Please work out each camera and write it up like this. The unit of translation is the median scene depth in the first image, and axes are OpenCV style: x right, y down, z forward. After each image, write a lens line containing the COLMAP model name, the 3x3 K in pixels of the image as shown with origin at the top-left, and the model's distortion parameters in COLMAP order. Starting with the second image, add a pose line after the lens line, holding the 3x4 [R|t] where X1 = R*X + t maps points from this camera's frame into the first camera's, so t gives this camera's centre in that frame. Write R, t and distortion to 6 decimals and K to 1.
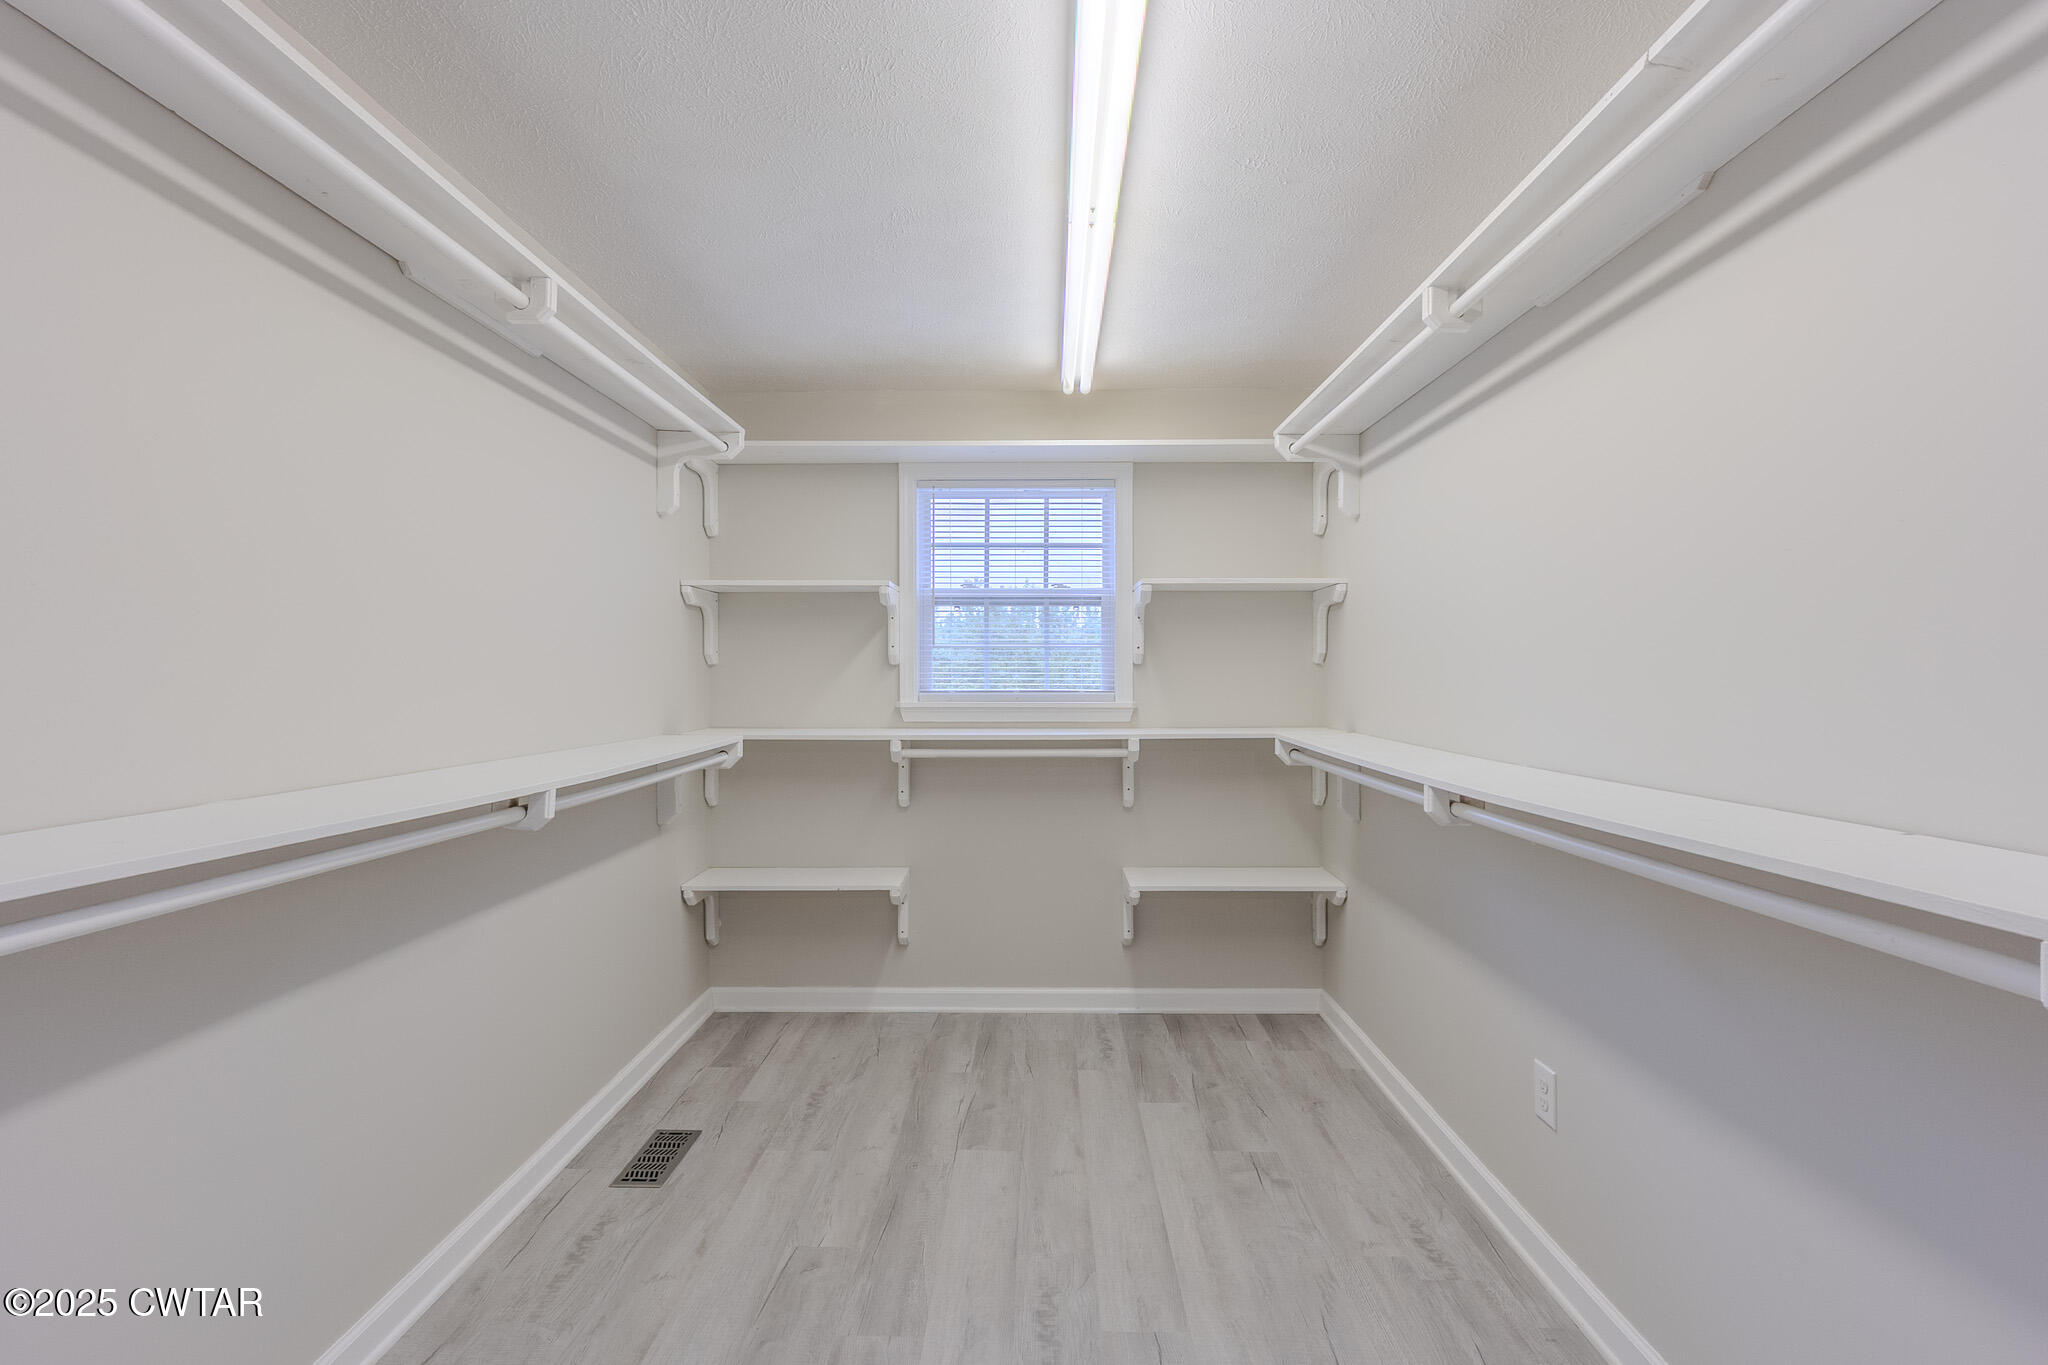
lens RADIAL K [[897.9, 0, 992.1], [0, 897.9, 685.1], [0, 0, 1]] dist [-0.035701, 0.000085]
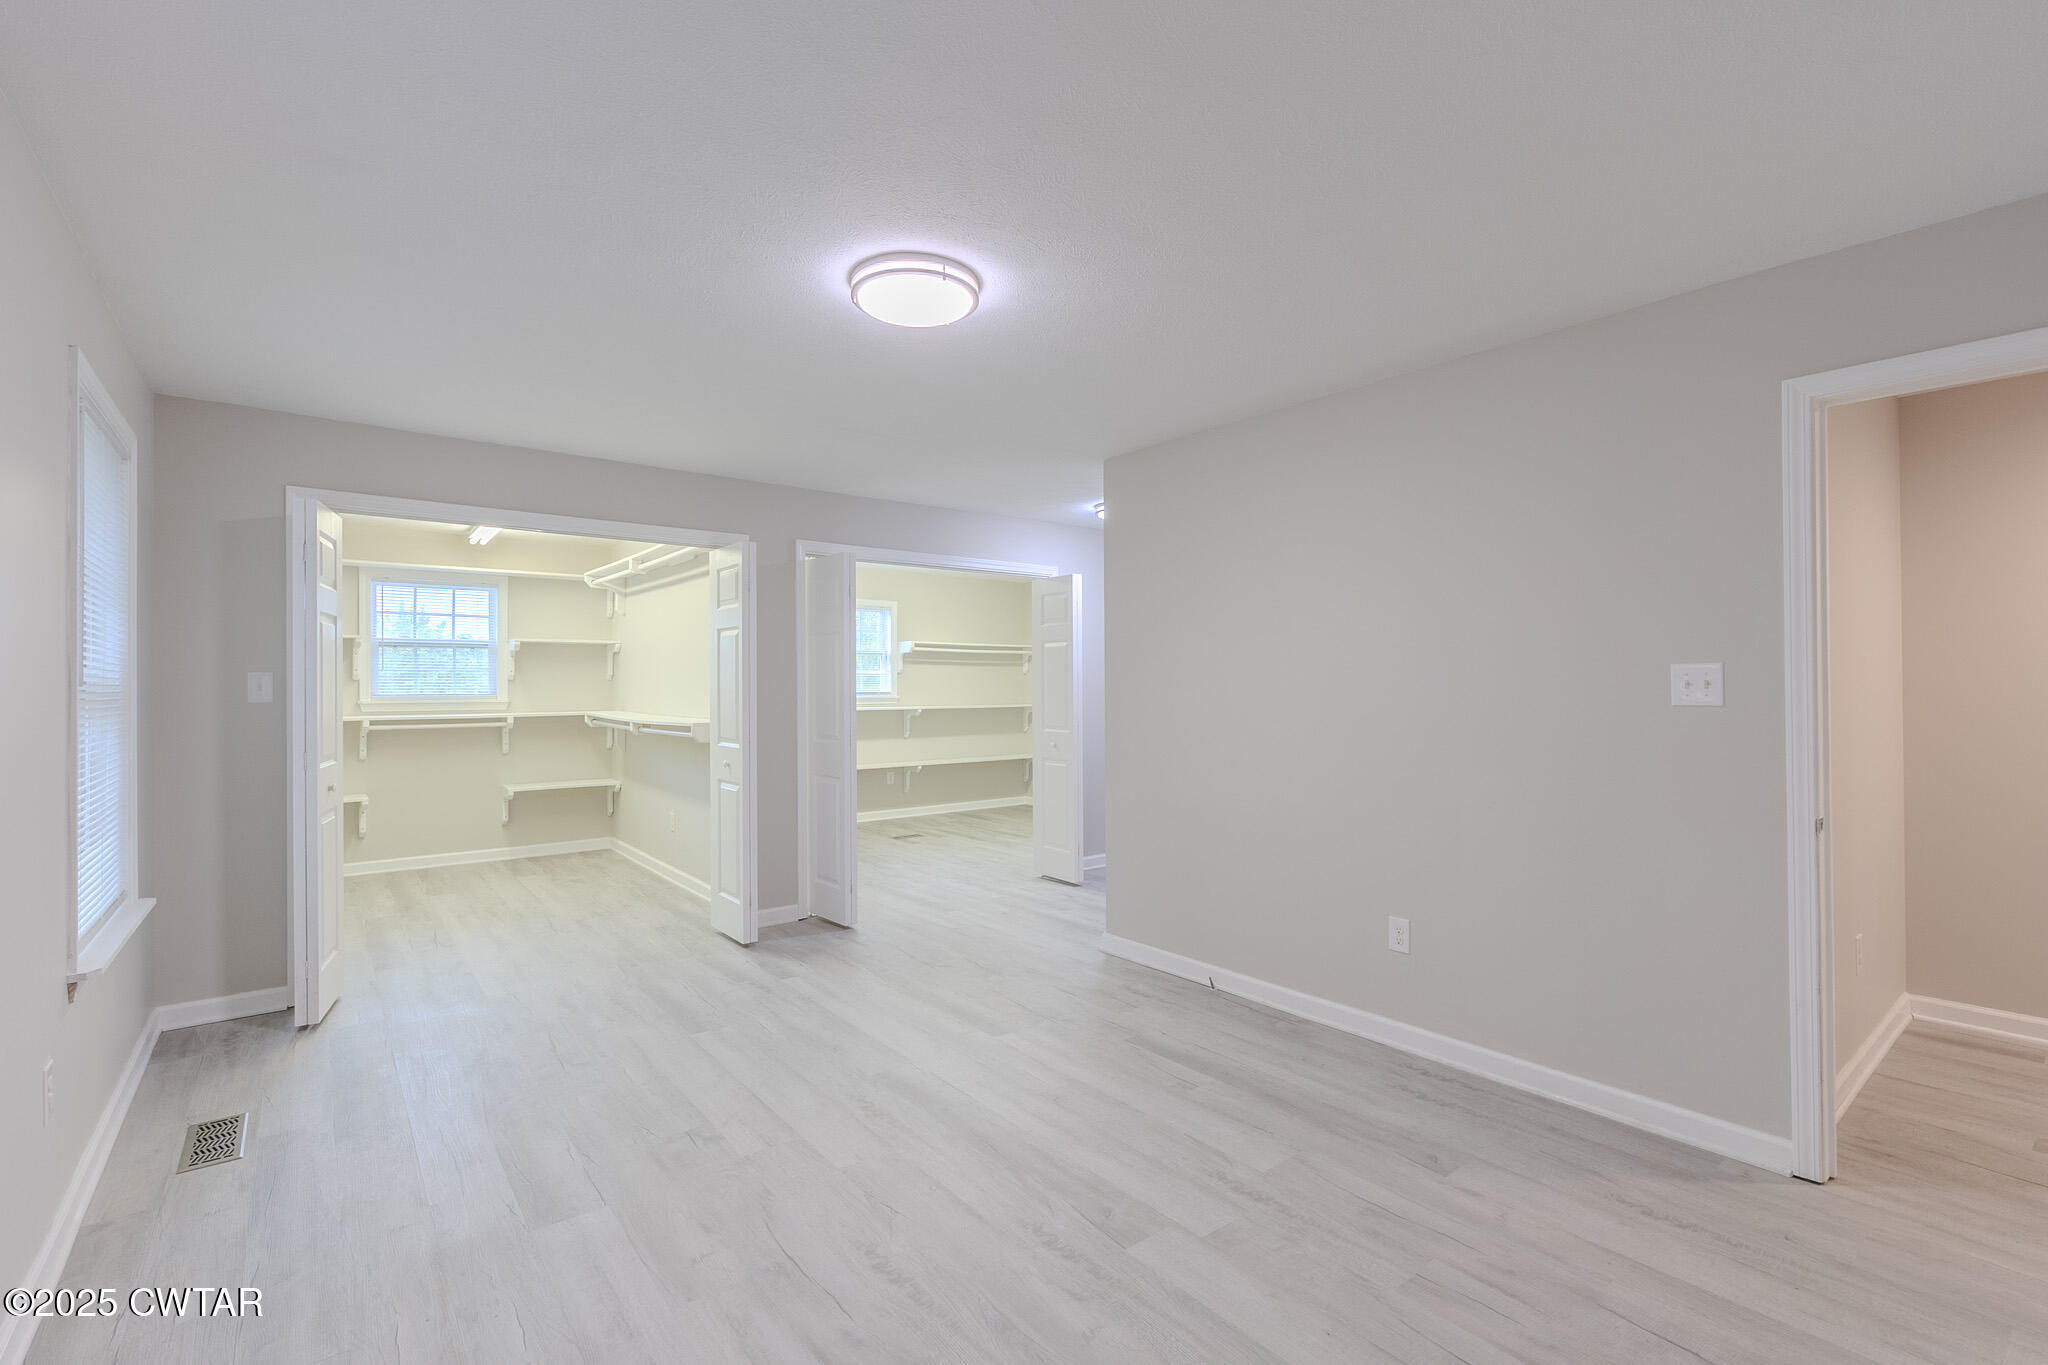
lens RADIAL K [[908.2, 0, 1035.2], [0, 908.2, 683.1], [0, 0, 1]] dist [0.002783, 0.000507]
pose [[0.749572, 0.001394, 0.661921, -0.298099], [0.006758, 0.999930, -0.009760, 0.010438], [-0.661888, 0.011789, 0.749510, -1.266495]]
